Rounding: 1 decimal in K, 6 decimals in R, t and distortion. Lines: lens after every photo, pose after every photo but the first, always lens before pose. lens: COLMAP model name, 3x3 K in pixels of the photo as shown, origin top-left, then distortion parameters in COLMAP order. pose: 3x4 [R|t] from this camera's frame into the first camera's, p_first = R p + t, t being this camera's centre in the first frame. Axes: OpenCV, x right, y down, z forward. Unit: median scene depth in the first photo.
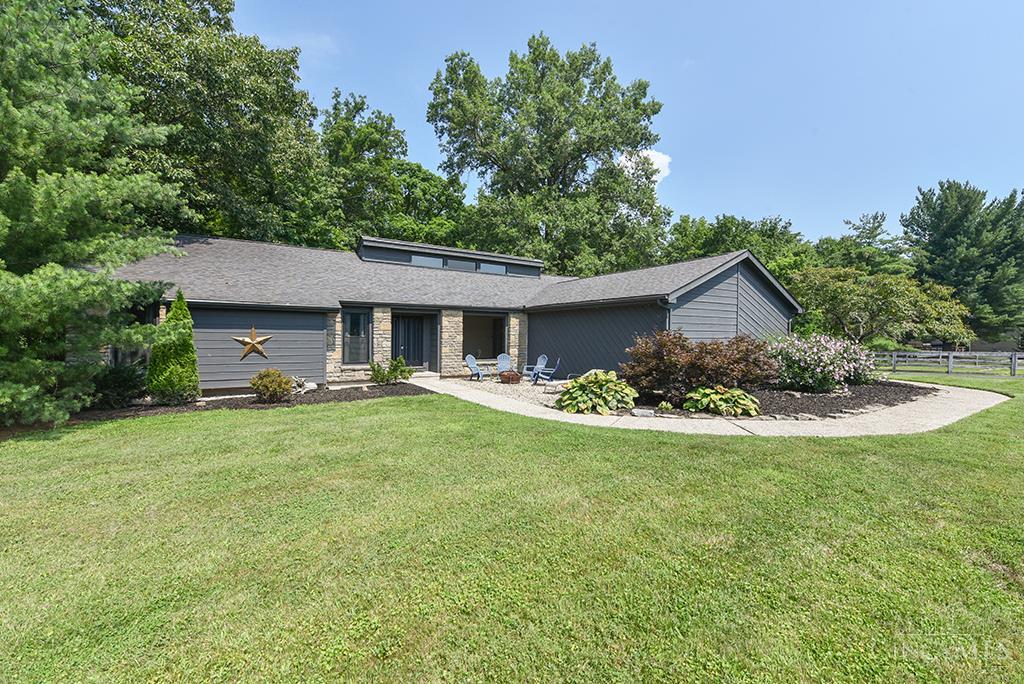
lens RADIAL K [[414.6, 0, 508.4], [0, 414.6, 339.7], [0, 0, 1]] dist [-0.015465, -0.000818]
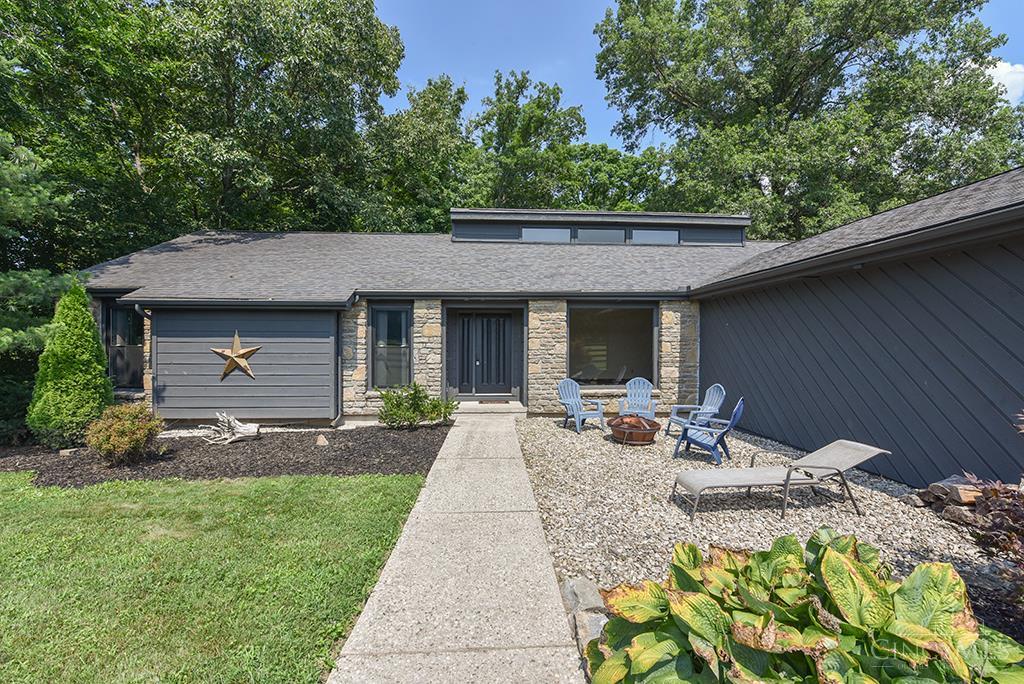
lens RADIAL K [[414.6, 0, 516.0], [0, 414.6, 341.9], [0, 0, 1]] dist [-0.015465, -0.000818]
pose [[0.872800, -0.008795, -0.487998, 0.101082], [0.002074, 0.999895, -0.014313, -0.004215], [0.488073, 0.011480, 0.872727, 0.427533]]
